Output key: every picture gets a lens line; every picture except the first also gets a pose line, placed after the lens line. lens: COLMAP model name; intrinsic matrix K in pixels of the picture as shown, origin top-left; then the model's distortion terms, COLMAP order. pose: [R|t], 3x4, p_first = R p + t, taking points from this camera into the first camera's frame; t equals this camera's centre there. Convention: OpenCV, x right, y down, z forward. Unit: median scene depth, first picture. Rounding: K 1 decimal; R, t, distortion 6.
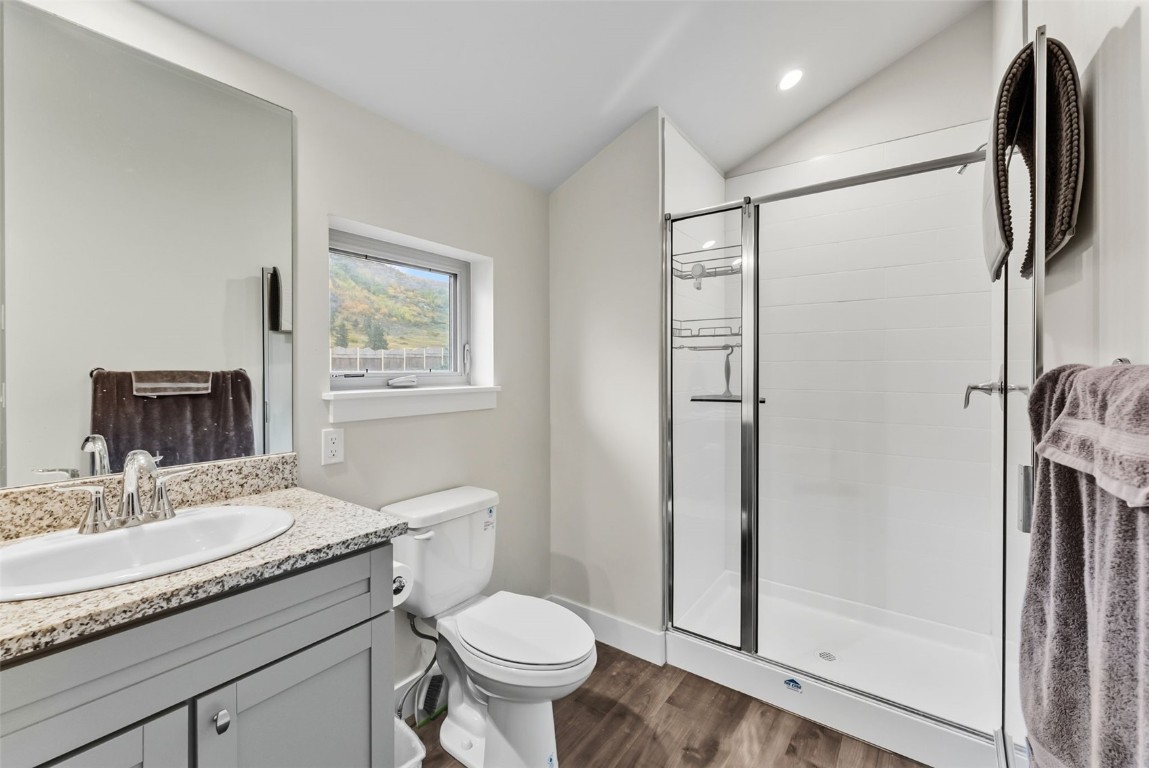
lens RADIAL K [[462.1, 0, 573.4], [0, 462.1, 374.6], [0, 0, 1]] dist [-0.000642, -0.000219]
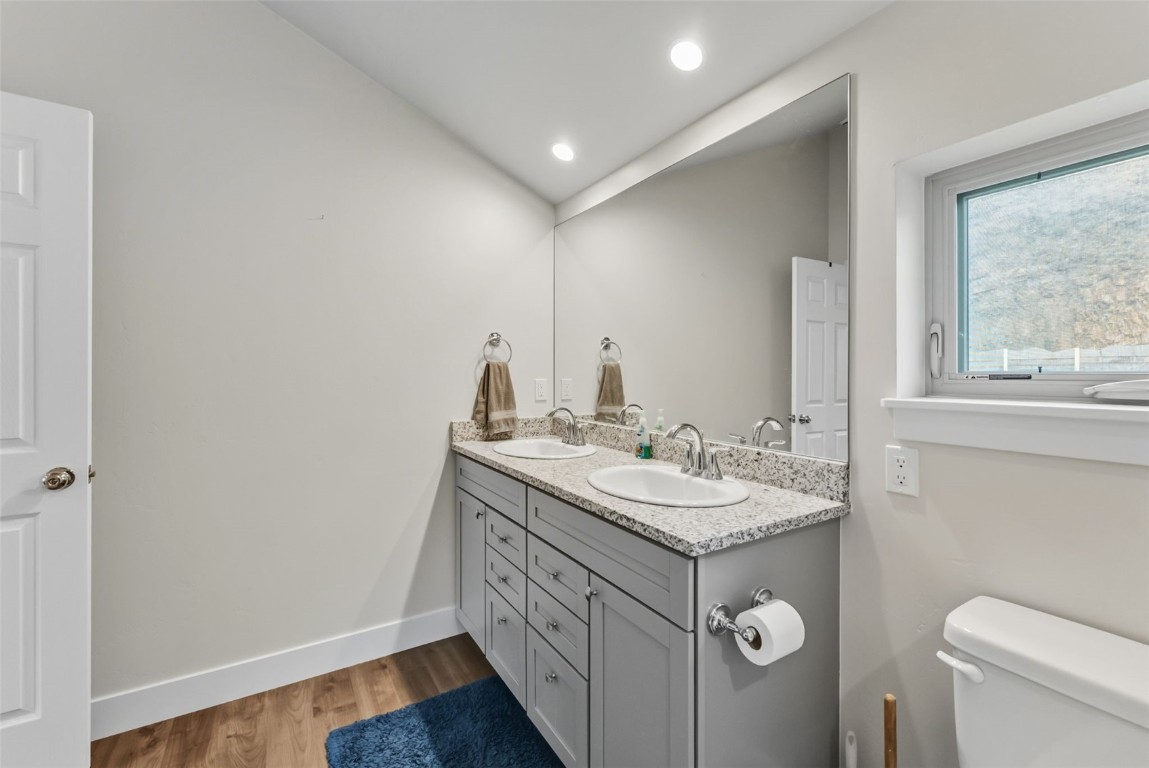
lens RADIAL K [[475.1, 0, 578.3], [0, 475.1, 377.7], [0, 0, 1]] dist [-0.000604, 0.000668]
pose [[-0.375701, 0.006481, -0.926718, 0.560378], [-0.007192, 0.999925, 0.009909, 0.004018], [0.926713, 0.010388, -0.375627, 1.185825]]
